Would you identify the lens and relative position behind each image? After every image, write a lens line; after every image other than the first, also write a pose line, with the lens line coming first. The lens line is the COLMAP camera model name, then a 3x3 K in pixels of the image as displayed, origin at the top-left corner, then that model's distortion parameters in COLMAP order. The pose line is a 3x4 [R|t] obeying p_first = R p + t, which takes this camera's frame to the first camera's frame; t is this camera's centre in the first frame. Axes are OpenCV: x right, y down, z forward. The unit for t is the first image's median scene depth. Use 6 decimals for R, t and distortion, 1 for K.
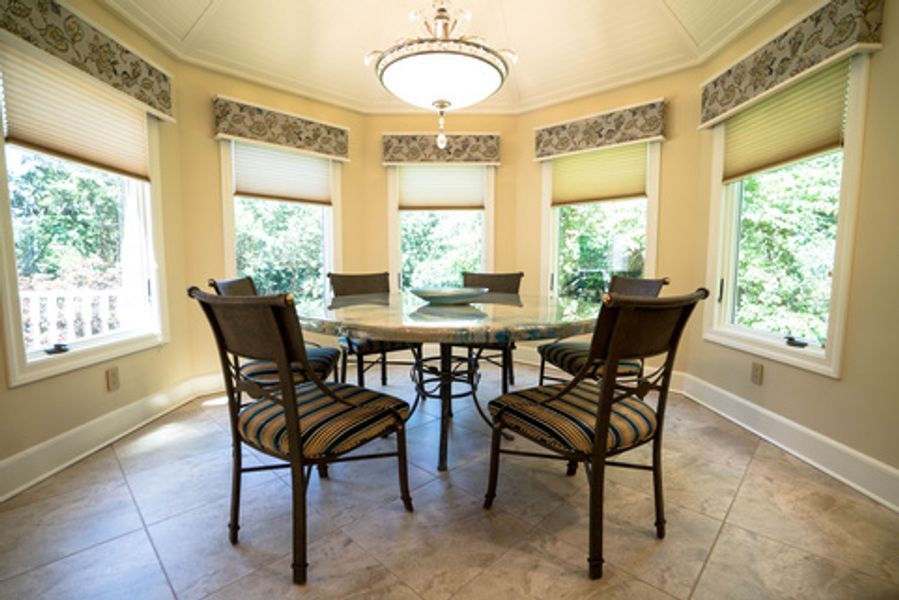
lens RADIAL K [[415.2, 0, 446.5], [0, 415.2, 299.9], [0, 0, 1]] dist [-0.053571, 0.026034]
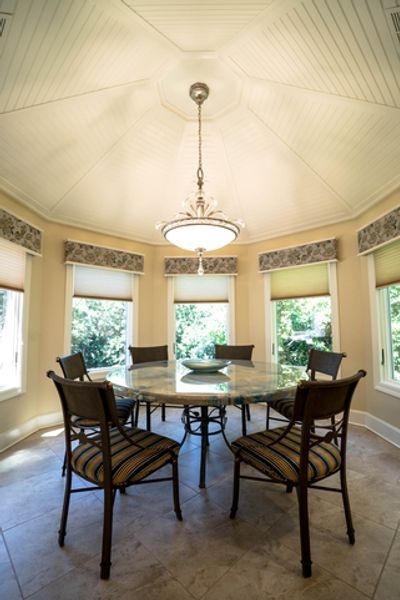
lens RADIAL K [[276.0, 0, 200.0], [0, 276.0, 300.0], [0, 0, 1]] dist [-0.048643, 0.017962]
pose [[0.999798, -0.008026, -0.018447, 0.005005], [0.004529, 0.983234, -0.182290, -0.066945], [0.019601, 0.182169, 0.983072, -0.074730]]
